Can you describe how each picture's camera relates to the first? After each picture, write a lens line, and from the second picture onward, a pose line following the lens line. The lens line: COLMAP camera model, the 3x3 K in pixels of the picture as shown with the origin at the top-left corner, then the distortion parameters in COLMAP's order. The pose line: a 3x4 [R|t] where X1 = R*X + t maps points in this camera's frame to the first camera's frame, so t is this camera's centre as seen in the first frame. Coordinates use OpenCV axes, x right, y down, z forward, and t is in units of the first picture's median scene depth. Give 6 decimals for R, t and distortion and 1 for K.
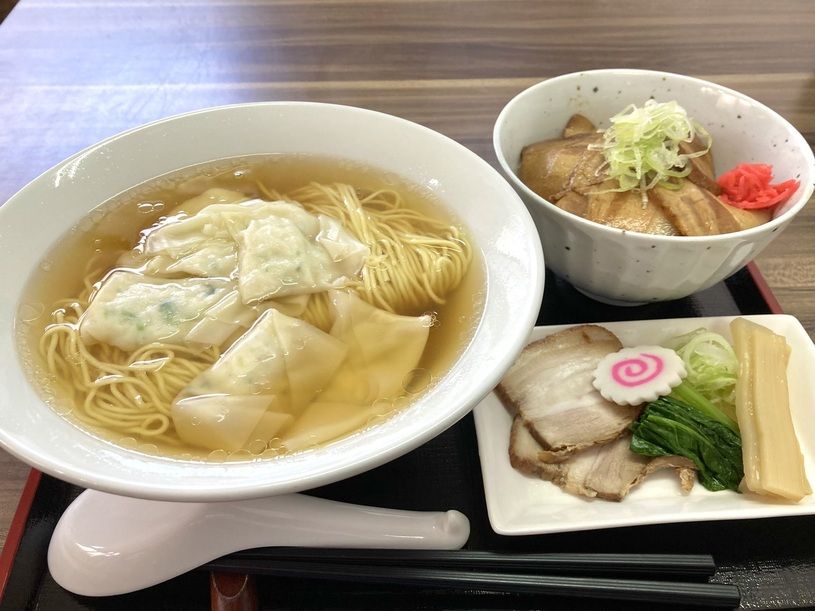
lens RADIAL K [[663.4, 0, 407.5], [0, 663.4, 305.5], [0, 0, 1]] dist [0.005937, 0.007590]
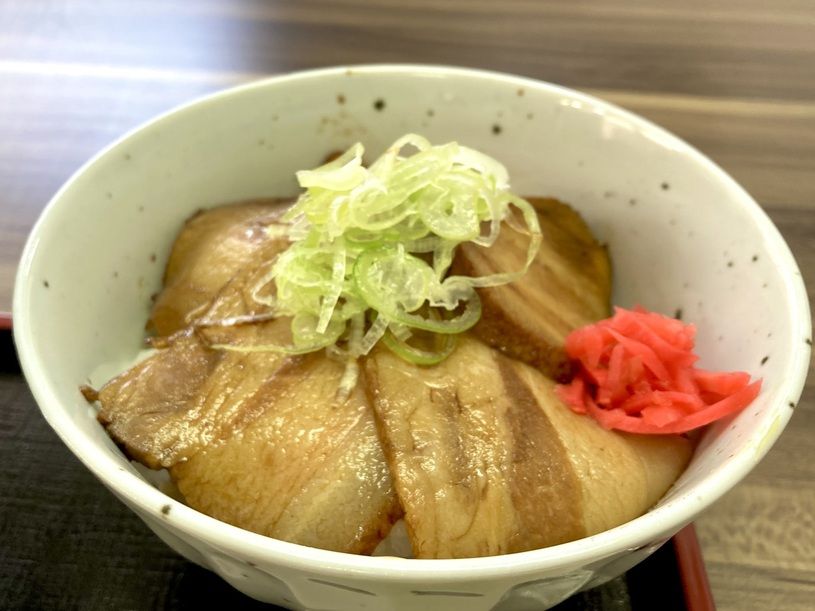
lens RADIAL K [[667.6, 0, 407.5], [0, 667.6, 248.4], [0, 0, 1]] dist [-0.010877, -0.006309]
pose [[0.985195, 0.095228, -0.142559, 0.434412], [-0.107028, 0.991229, -0.077518, -0.207445], [0.133927, 0.091629, 0.986746, 0.594008]]
